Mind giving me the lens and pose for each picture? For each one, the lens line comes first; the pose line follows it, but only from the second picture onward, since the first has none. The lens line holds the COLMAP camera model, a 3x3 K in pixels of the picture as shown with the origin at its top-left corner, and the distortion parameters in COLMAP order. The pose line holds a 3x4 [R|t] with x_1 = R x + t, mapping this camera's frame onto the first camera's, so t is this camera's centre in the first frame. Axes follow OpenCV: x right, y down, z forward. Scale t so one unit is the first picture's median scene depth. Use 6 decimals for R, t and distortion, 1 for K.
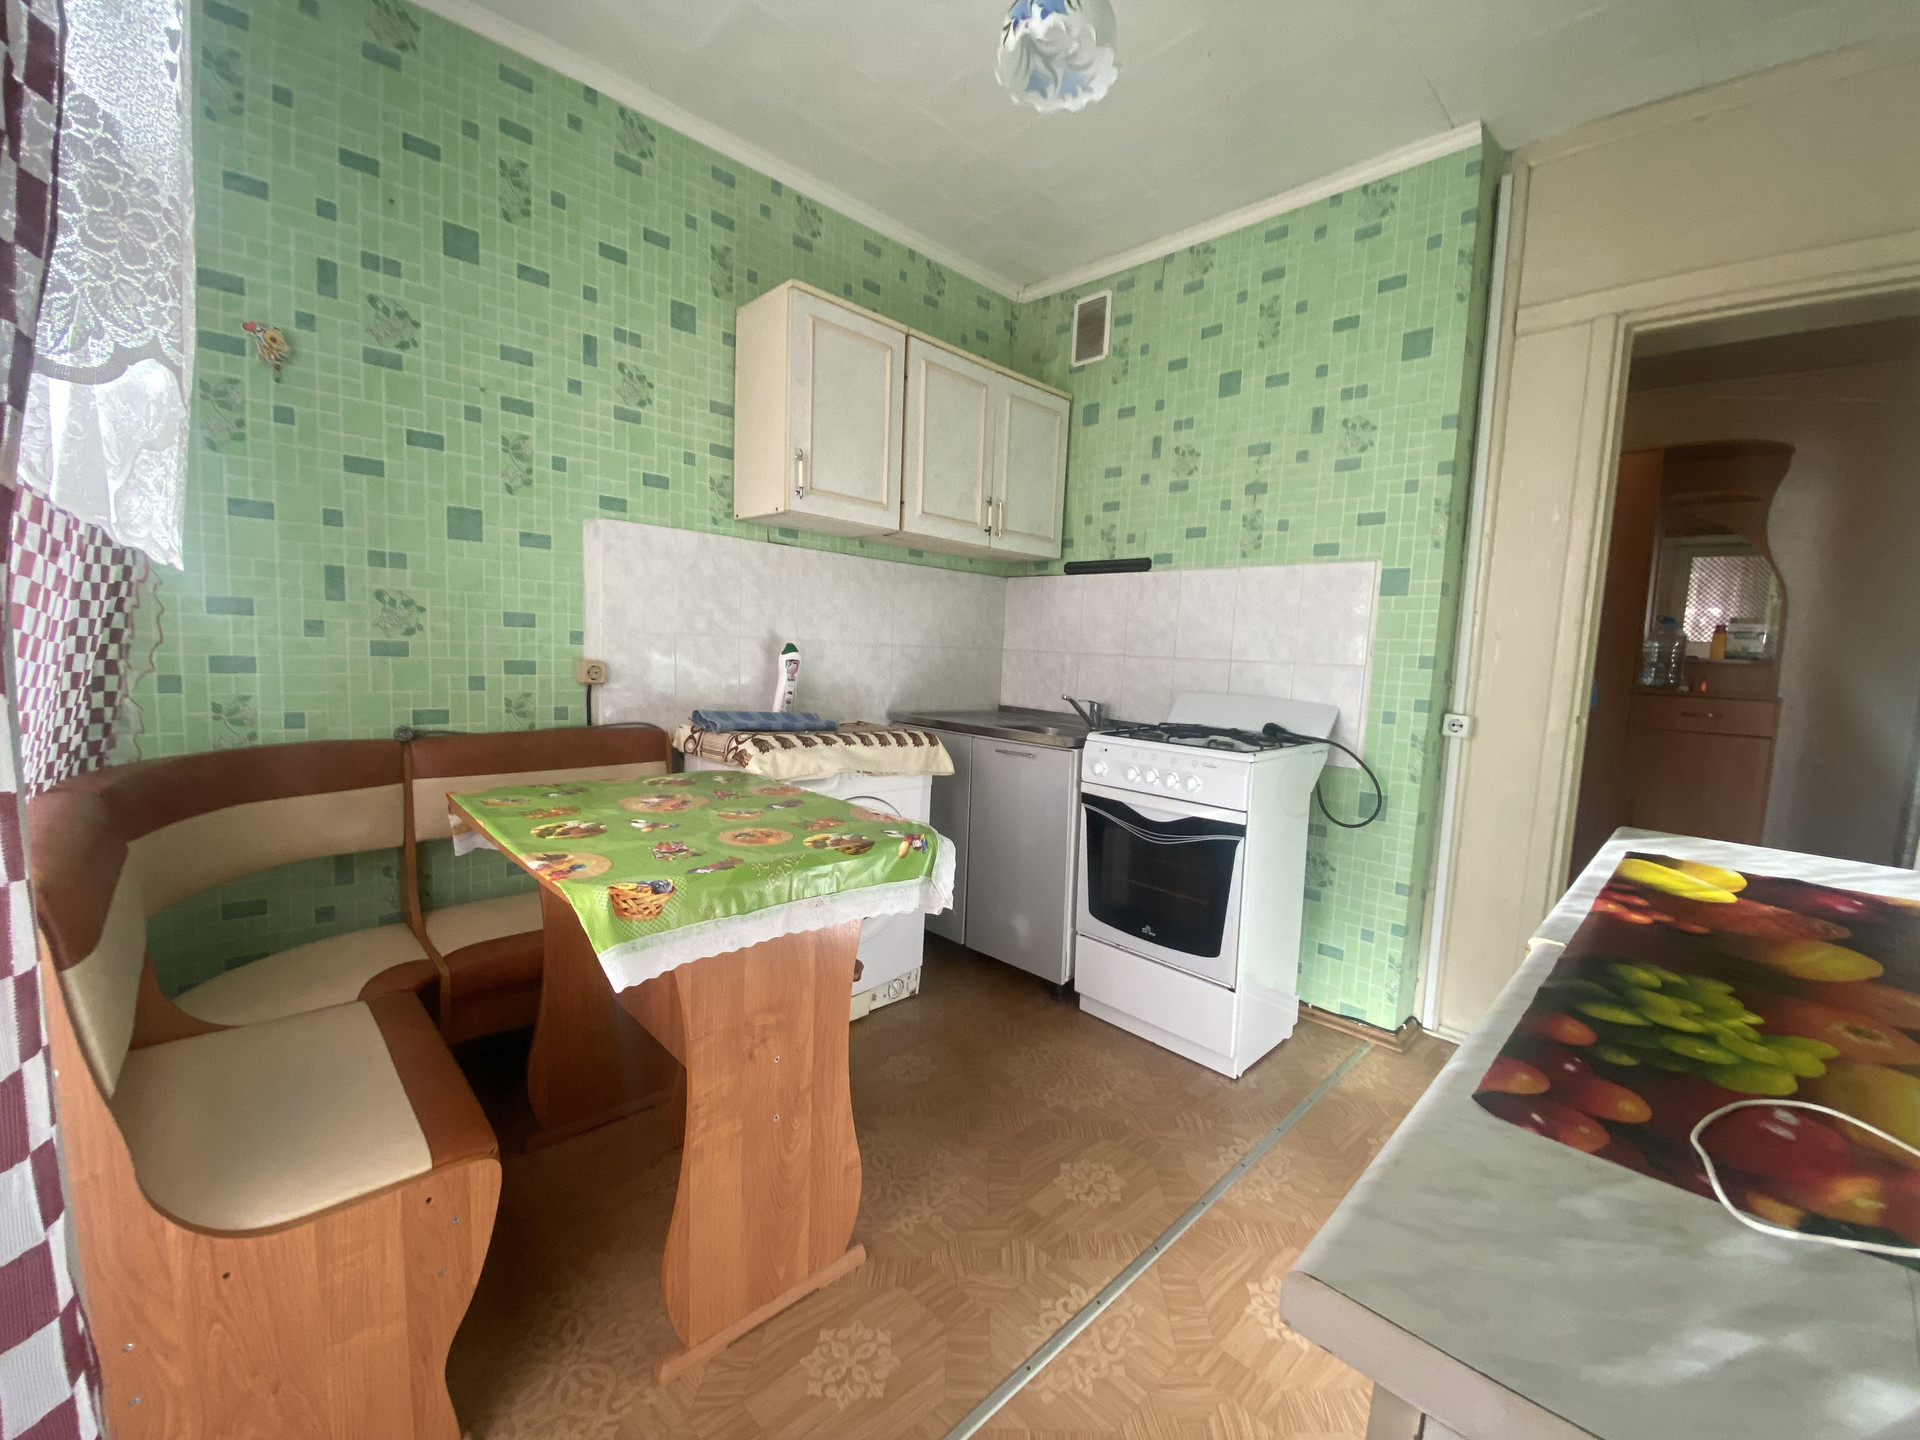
lens RADIAL K [[775.3, 0, 964.5], [0, 775.3, 724.8], [0, 0, 1]] dist [0.004211, -0.000677]
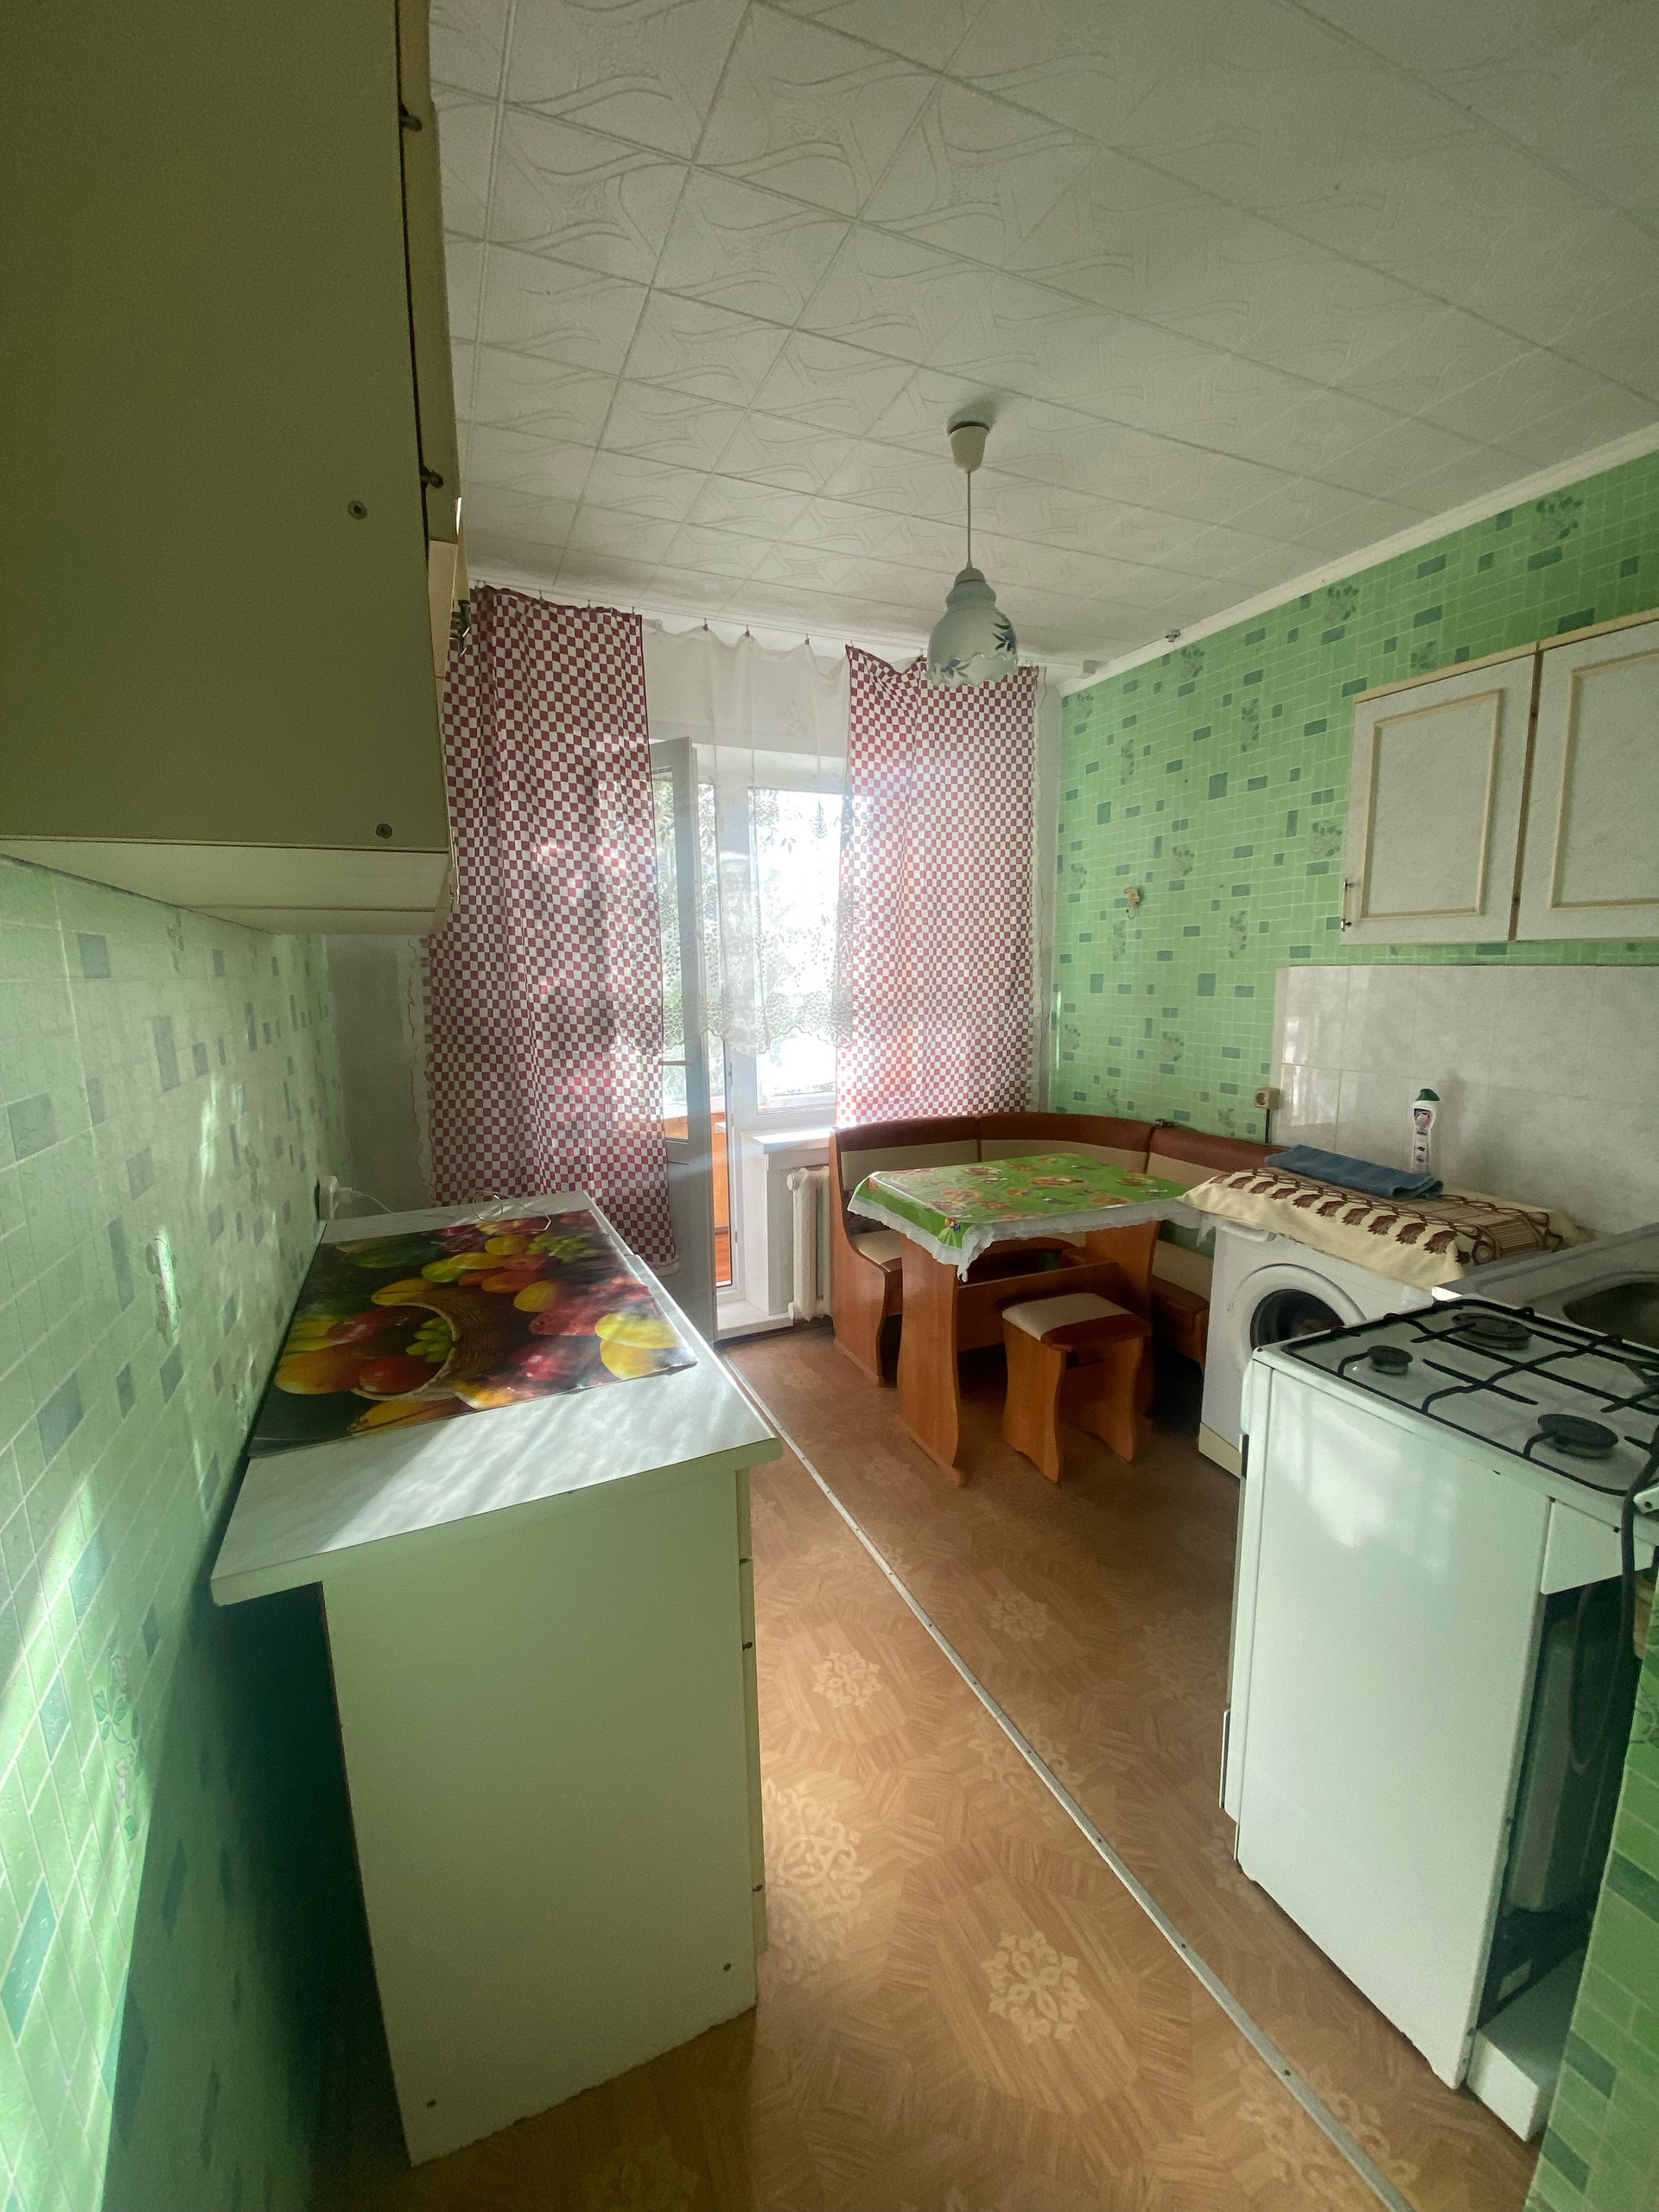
lens RADIAL K [[893.2, 0, 824.9], [0, 893.2, 1115.4], [0, 0, 1]] dist [0.004211, -0.000677]
pose [[-0.341163, 0.109814, -0.933567, 1.077398], [-0.102096, 0.982949, 0.152933, -0.190874], [0.934443, 0.147489, -0.324134, 0.863686]]
